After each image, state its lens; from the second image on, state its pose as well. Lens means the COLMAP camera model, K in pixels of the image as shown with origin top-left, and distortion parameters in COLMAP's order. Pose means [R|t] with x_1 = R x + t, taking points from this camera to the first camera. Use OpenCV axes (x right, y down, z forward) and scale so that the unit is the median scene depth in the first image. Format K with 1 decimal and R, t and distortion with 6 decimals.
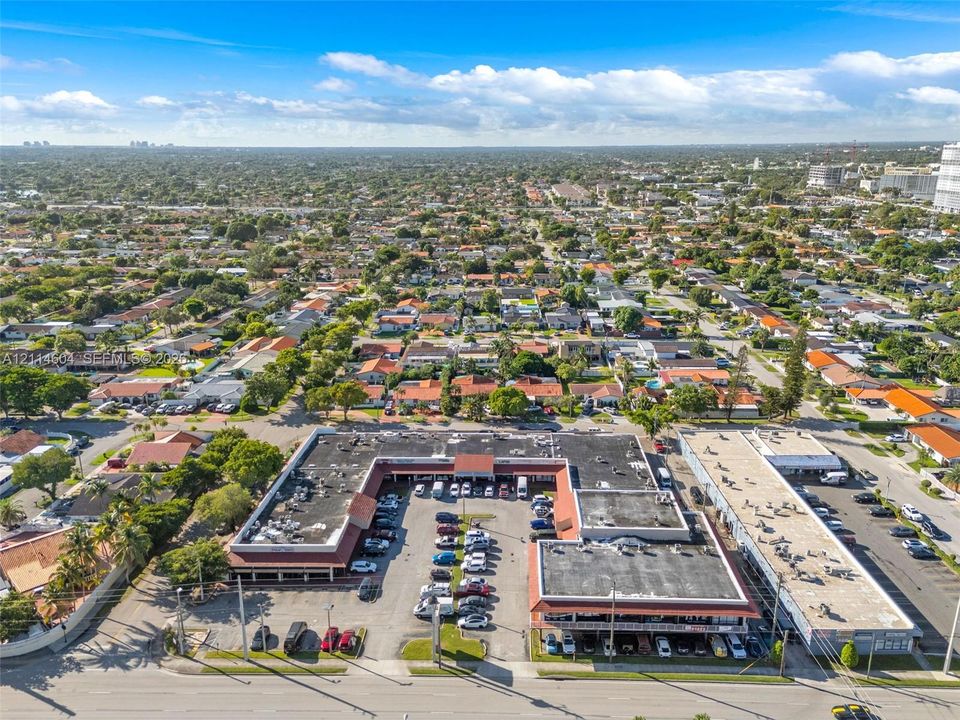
lens RADIAL K [[713.1, 0, 494.0], [0, 713.1, 360.5], [0, 0, 1]] dist [0.077690, 0.000238]
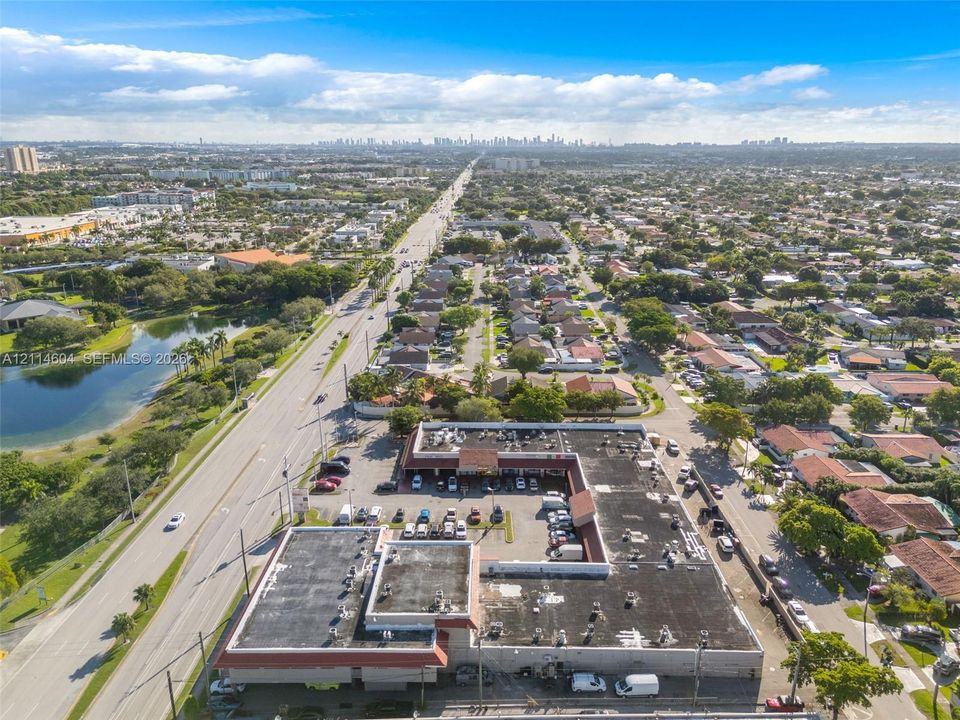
lens RADIAL K [[713.1, 0, 494.0], [0, 713.1, 360.5], [0, 0, 1]] dist [0.077690, 0.000238]
pose [[0.028941, 0.299261, -0.953732, 0.819560], [-0.287842, 0.916212, 0.278753, -0.251305], [0.957240, 0.266457, 0.112656, 0.824724]]
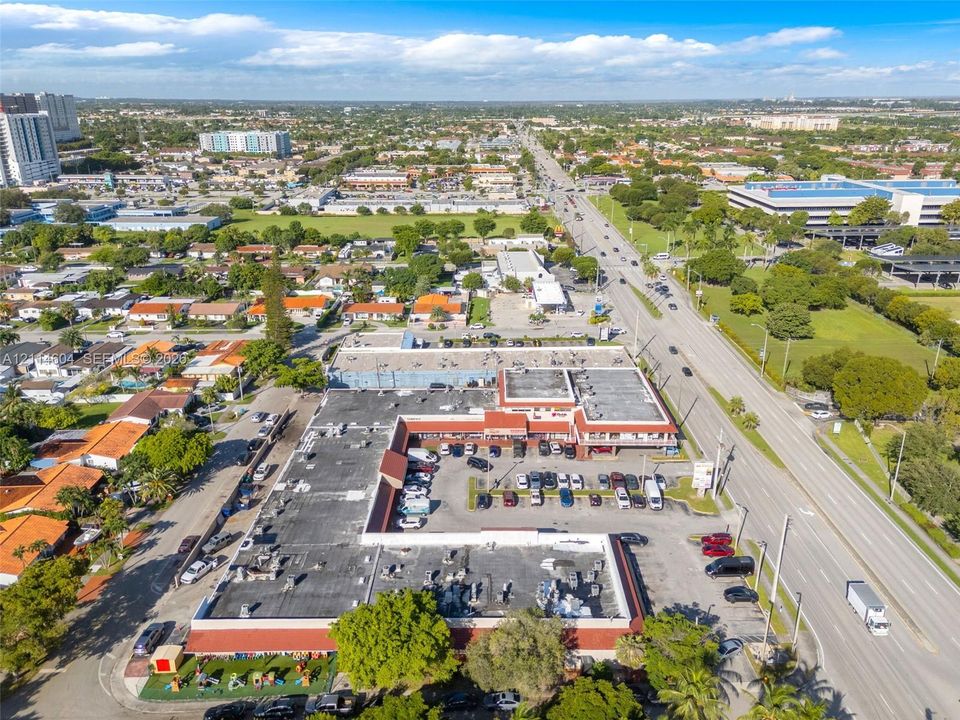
lens RADIAL K [[713.1, 0, 494.0], [0, 713.1, 360.5], [0, 0, 1]] dist [0.077690, 0.000238]
pose [[-0.028895, -0.339145, 0.940290, -0.828189], [0.285901, 0.898581, 0.332886, -0.221053], [-0.957823, 0.278448, 0.070997, 0.877694]]
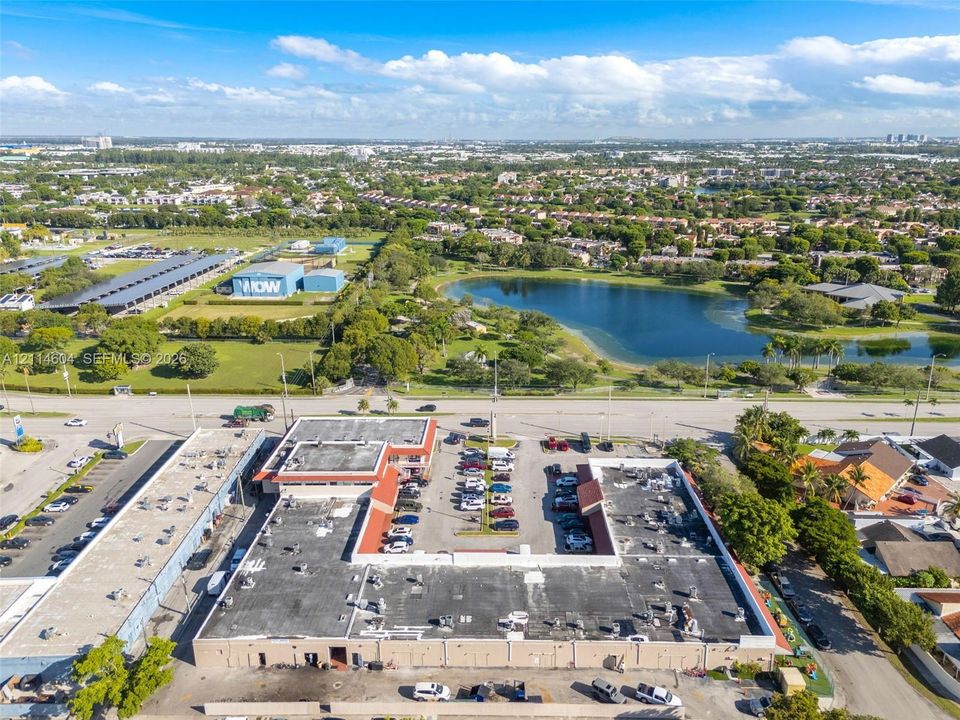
lens RADIAL K [[713.1, 0, 494.0], [0, 713.1, 360.5], [0, 0, 1]] dist [0.077690, 0.000238]
pose [[-0.999636, 0.007214, -0.026008, -0.026243], [-0.008575, 0.828810, 0.559464, -0.479572], [0.025592, 0.559483, -0.828447, 1.651347]]
